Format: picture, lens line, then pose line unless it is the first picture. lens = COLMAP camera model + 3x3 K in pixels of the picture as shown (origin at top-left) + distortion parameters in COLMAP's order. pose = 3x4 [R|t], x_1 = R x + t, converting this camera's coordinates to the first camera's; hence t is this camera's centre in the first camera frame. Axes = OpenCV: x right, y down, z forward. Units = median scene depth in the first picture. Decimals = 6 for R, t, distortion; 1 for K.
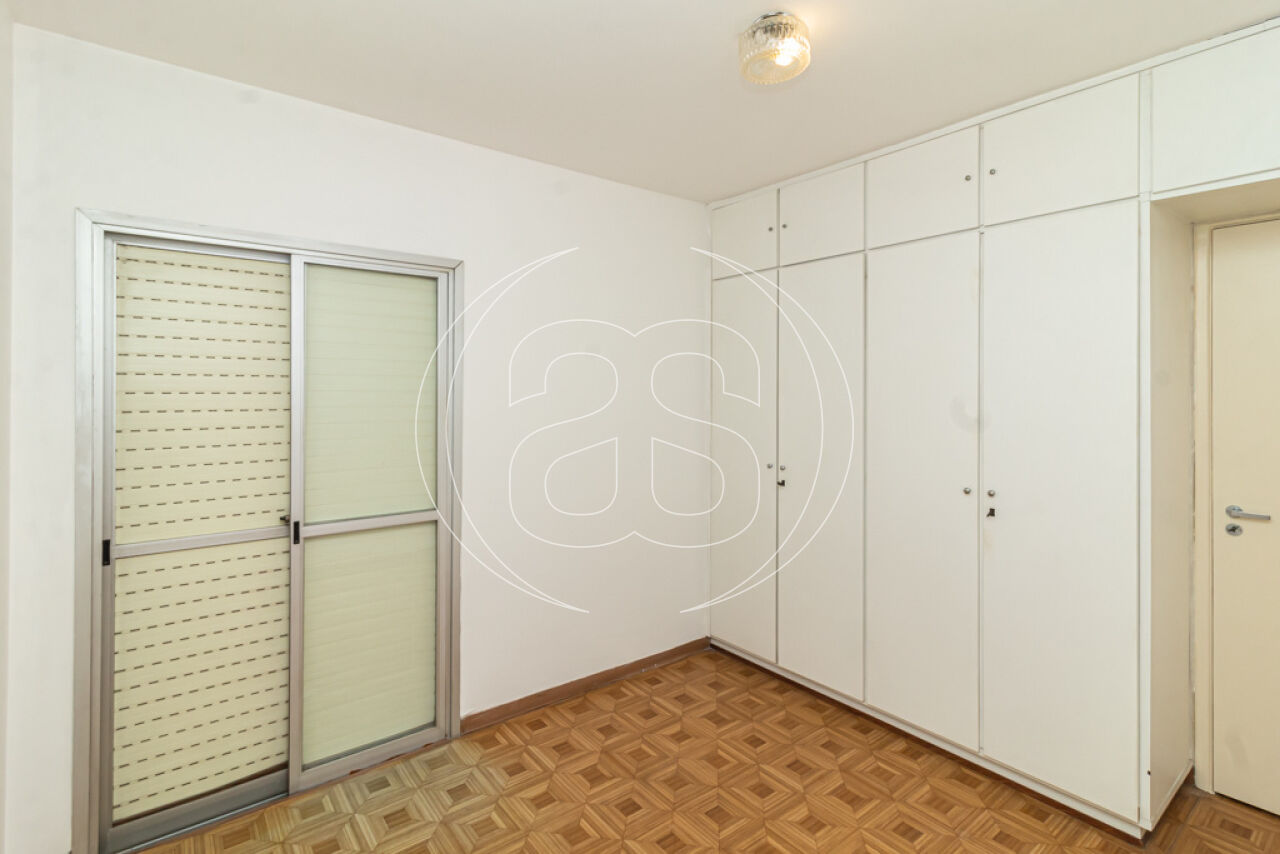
lens RADIAL K [[606.6, 0, 637.9], [0, 606.6, 388.2], [0, 0, 1]] dist [0.006403, 0.000004]
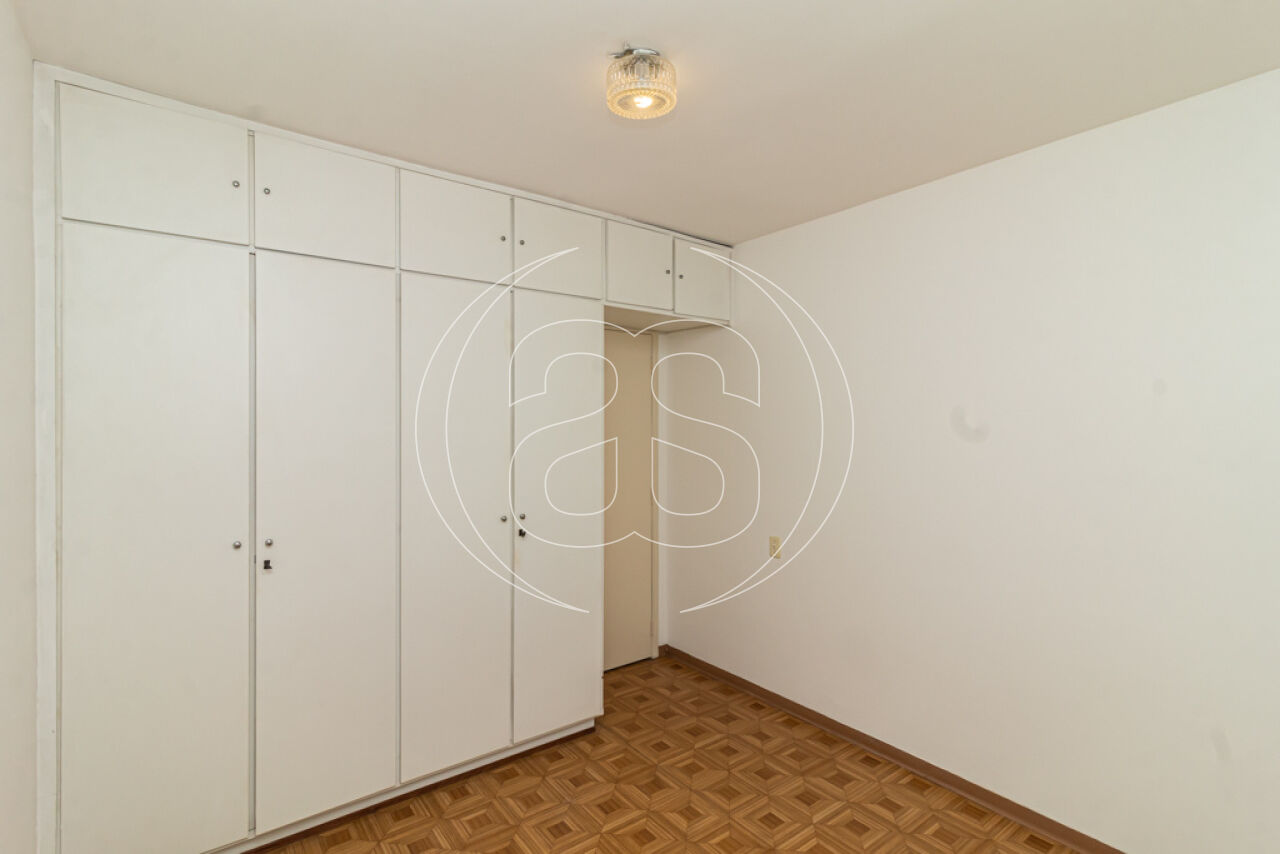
lens RADIAL K [[606.6, 0, 642.9], [0, 606.6, 428.0], [0, 0, 1]] dist [0.006403, 0.000004]
pose [[0.018633, -0.000733, 0.999826, -0.569455], [-0.000590, 1.000000, 0.000745, 0.001748], [-0.999826, -0.000604, 0.018633, 0.721550]]
